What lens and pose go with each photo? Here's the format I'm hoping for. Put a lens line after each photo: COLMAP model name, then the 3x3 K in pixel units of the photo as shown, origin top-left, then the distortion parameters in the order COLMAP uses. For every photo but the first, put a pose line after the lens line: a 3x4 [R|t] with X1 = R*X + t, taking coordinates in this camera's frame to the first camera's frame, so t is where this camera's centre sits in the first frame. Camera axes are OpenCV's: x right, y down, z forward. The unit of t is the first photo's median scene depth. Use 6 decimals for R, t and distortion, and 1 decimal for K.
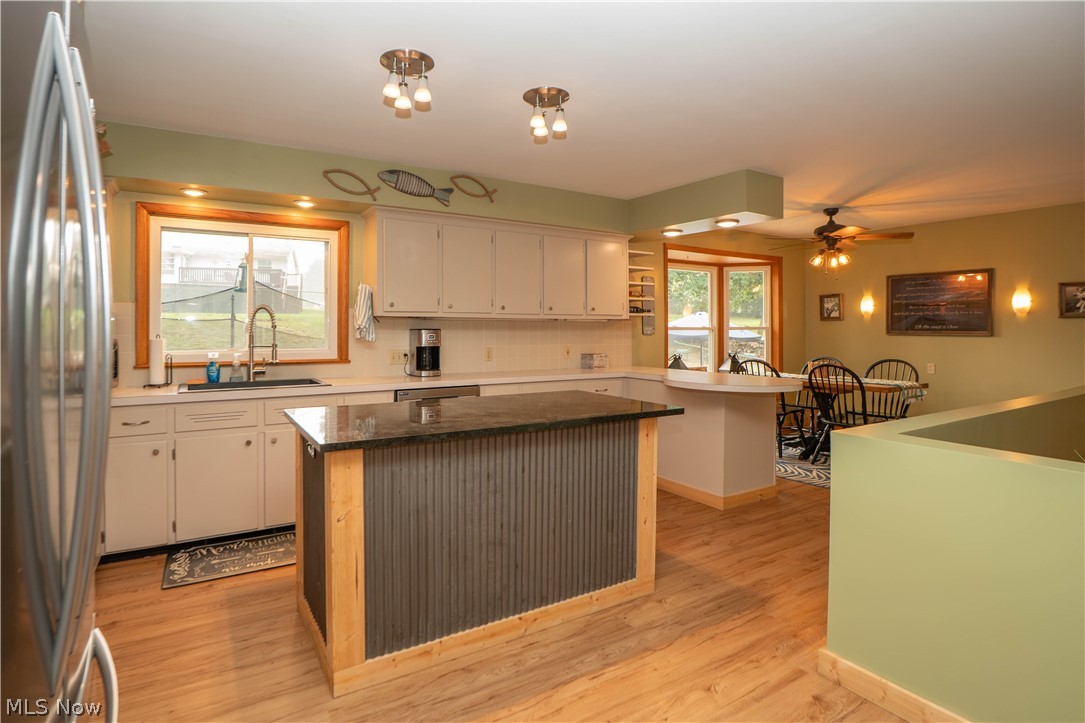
lens RADIAL K [[527.4, 0, 527.9], [0, 527.4, 325.8], [0, 0, 1]] dist [-0.019867, 0.000093]
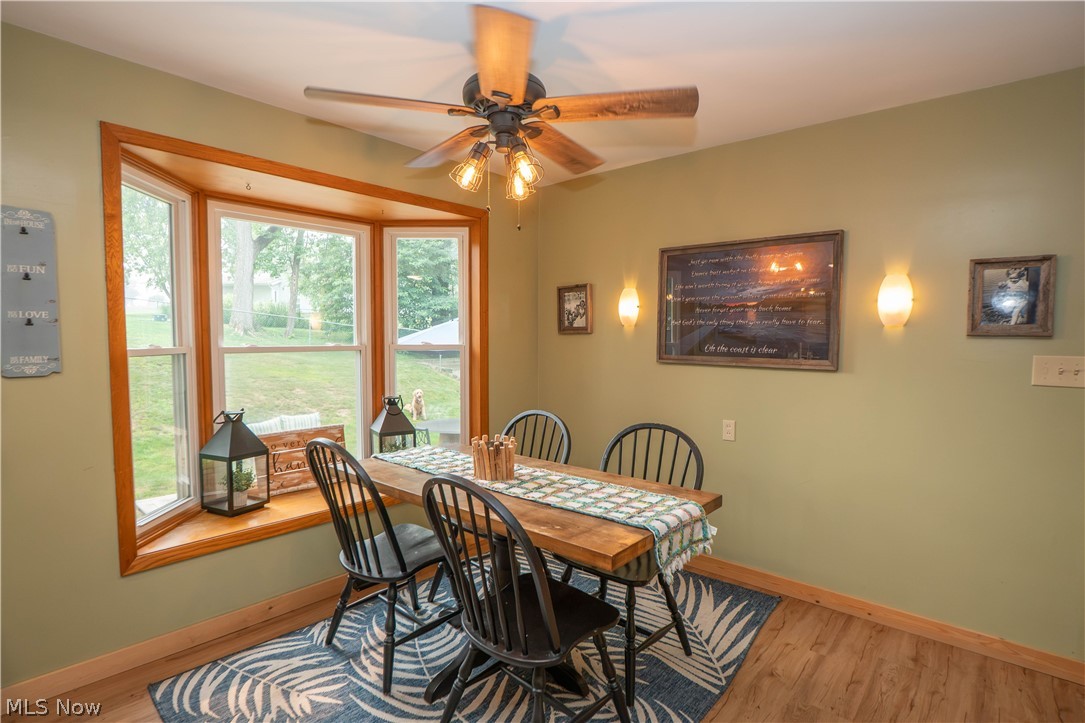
lens RADIAL K [[556.7, 0, 526.3], [0, 556.7, 367.8], [0, 0, 1]] dist [-0.033251, -0.000060]
pose [[0.954360, -0.015178, 0.298272, 0.404310], [-0.004290, 0.997908, 0.064506, -0.013239], [-0.298627, -0.062842, 0.952299, 0.520997]]
